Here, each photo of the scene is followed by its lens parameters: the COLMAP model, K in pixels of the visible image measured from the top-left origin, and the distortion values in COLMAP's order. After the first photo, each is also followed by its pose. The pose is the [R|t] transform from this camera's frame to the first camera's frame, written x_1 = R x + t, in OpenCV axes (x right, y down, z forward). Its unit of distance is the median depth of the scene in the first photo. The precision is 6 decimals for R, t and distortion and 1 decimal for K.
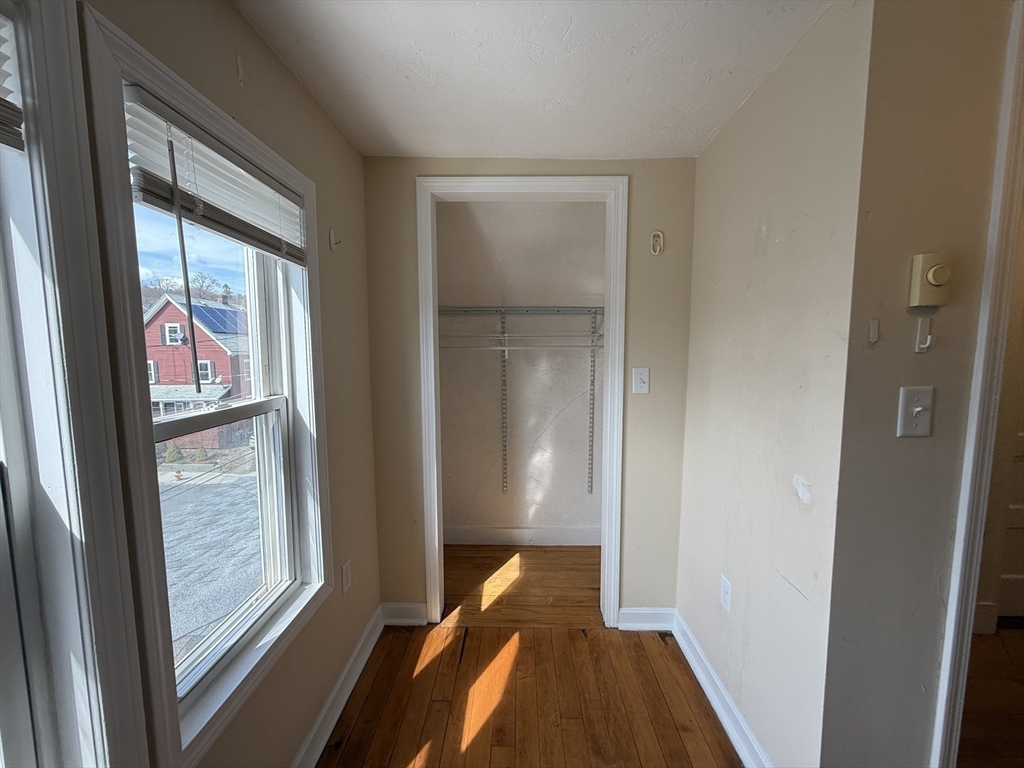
lens RADIAL K [[409.0, 0, 512.0], [0, 409.0, 384.0], [0, 0, 1]] dist [-0.000446, -0.000069]
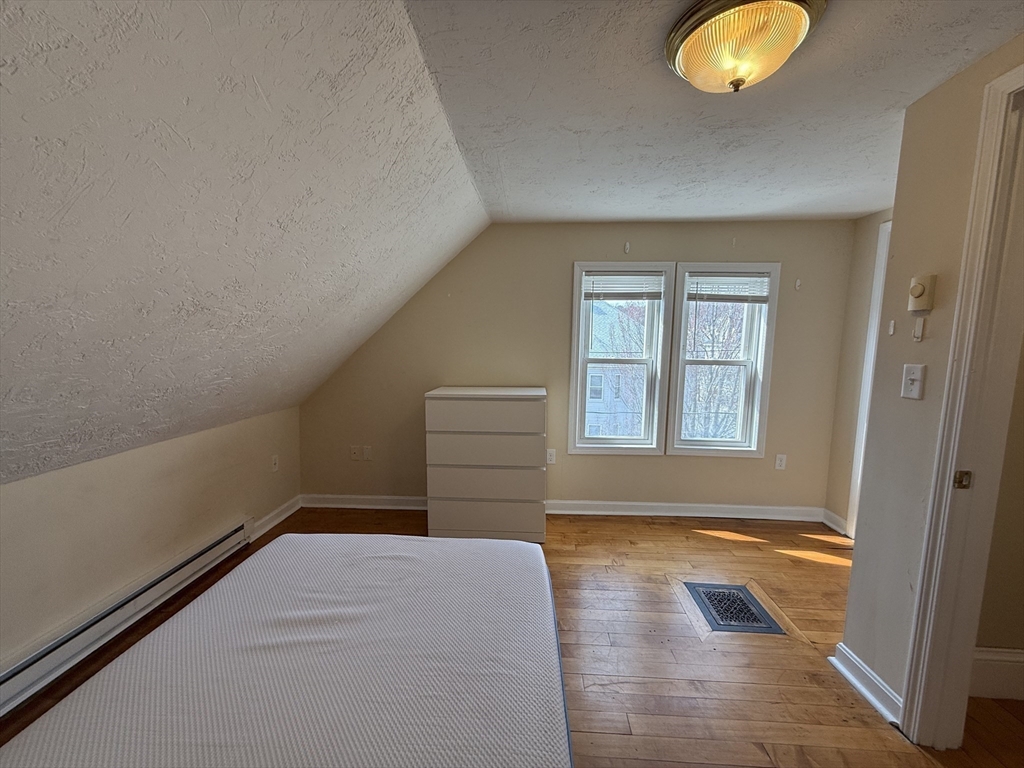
lens RADIAL K [[409.0, 0, 512.0], [0, 409.0, 384.0], [0, 0, 1]] dist [-0.000446, -0.000069]
pose [[-0.027115, 0.108917, -0.993681, 1.785237], [-0.110337, 0.987646, 0.111267, 0.050696], [0.993524, 0.112657, -0.014762, -0.295576]]
